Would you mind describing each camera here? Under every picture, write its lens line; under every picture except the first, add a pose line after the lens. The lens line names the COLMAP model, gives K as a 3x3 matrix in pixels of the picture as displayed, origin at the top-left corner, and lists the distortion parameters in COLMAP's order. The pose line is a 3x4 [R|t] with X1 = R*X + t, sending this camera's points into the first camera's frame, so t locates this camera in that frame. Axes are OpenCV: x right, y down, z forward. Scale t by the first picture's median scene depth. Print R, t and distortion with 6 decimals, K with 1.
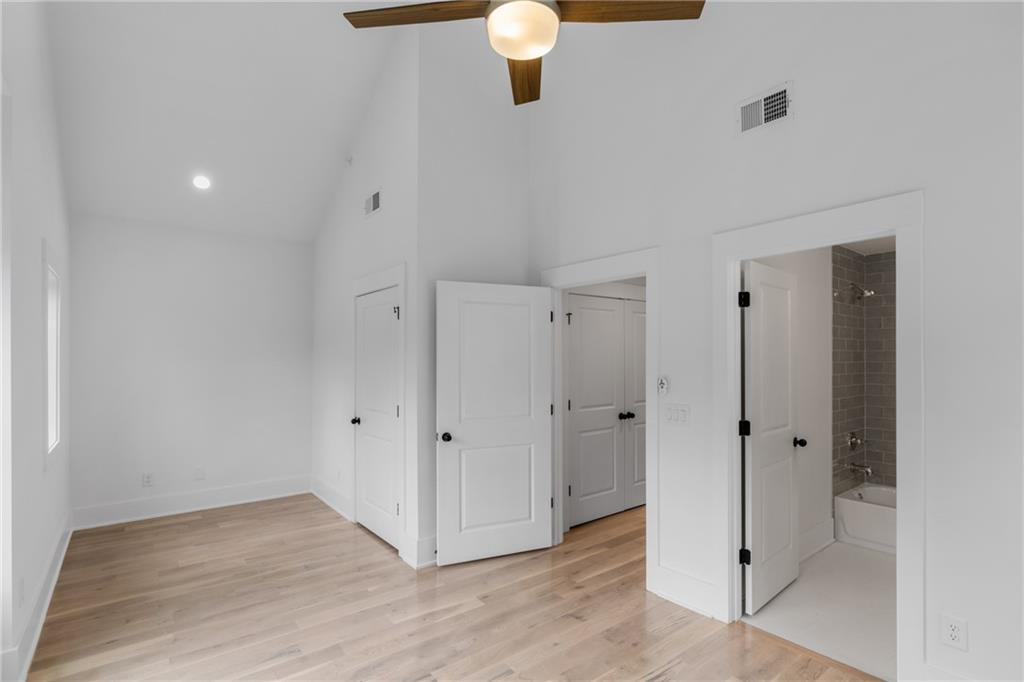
lens RADIAL K [[489.9, 0, 512.3], [0, 489.9, 344.7], [0, 0, 1]] dist [-0.002899, 0.000462]
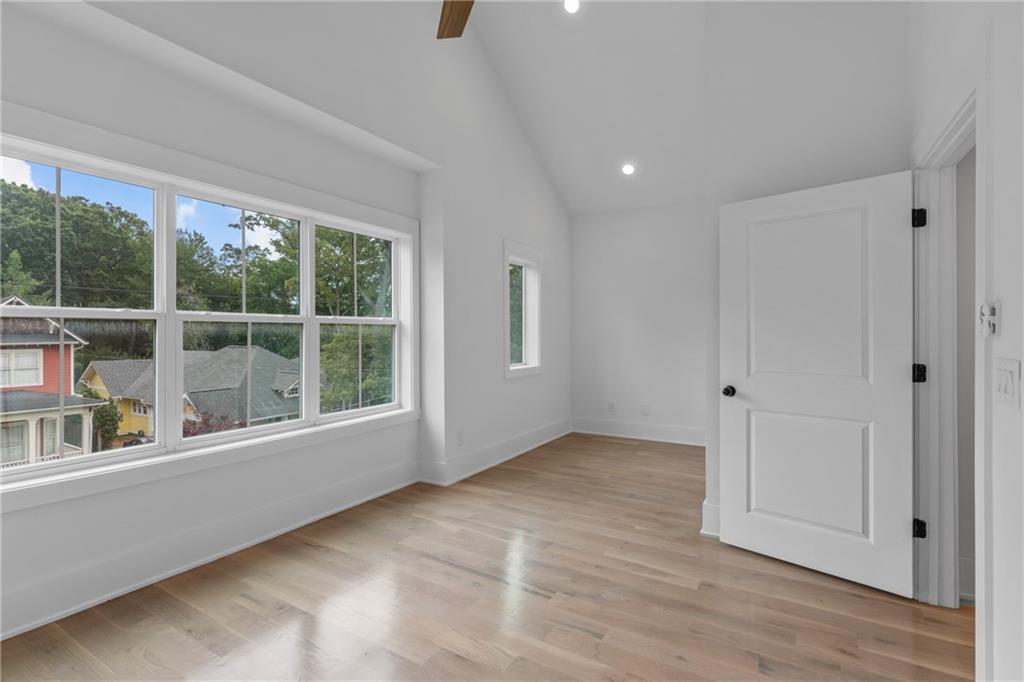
lens RADIAL K [[489.9, 0, 512.3], [0, 489.9, 344.7], [0, 0, 1]] dist [-0.002899, 0.000462]
pose [[0.355902, 0.020846, -0.934291, 0.549002], [0.030098, 0.998977, 0.033755, 0.078597], [0.934038, -0.040134, 0.354910, 0.407901]]
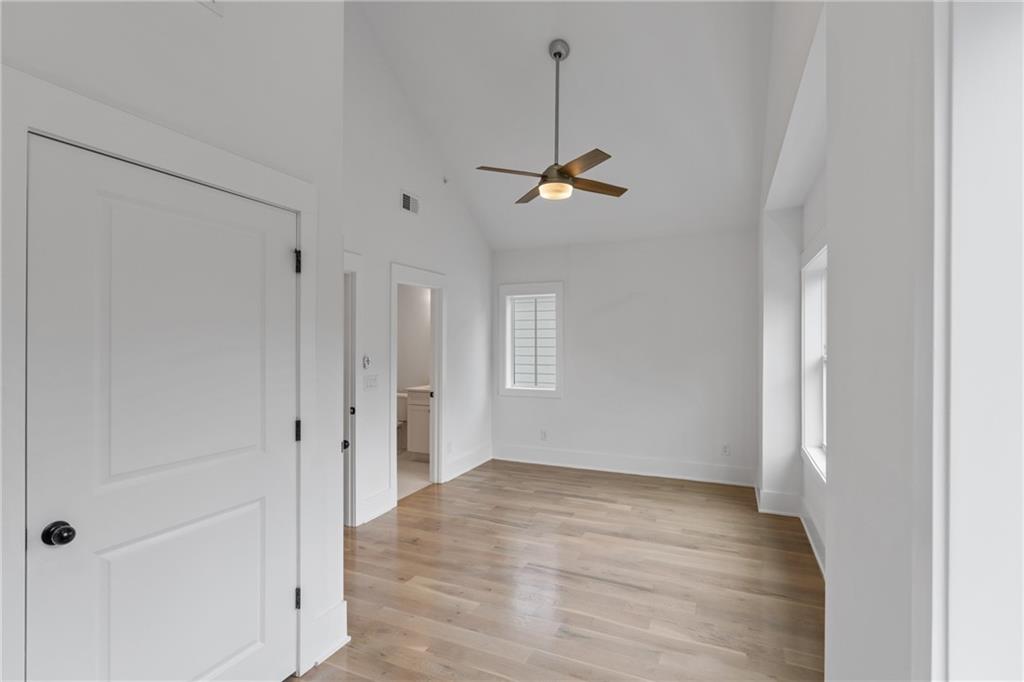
lens RADIAL K [[489.9, 0, 512.3], [0, 489.9, 344.7], [0, 0, 1]] dist [-0.002899, 0.000462]
pose [[-0.465175, -0.003602, 0.885212, -1.001846], [-0.028066, 0.999549, -0.010682, 0.037536], [-0.884774, -0.029813, -0.465066, 1.226238]]
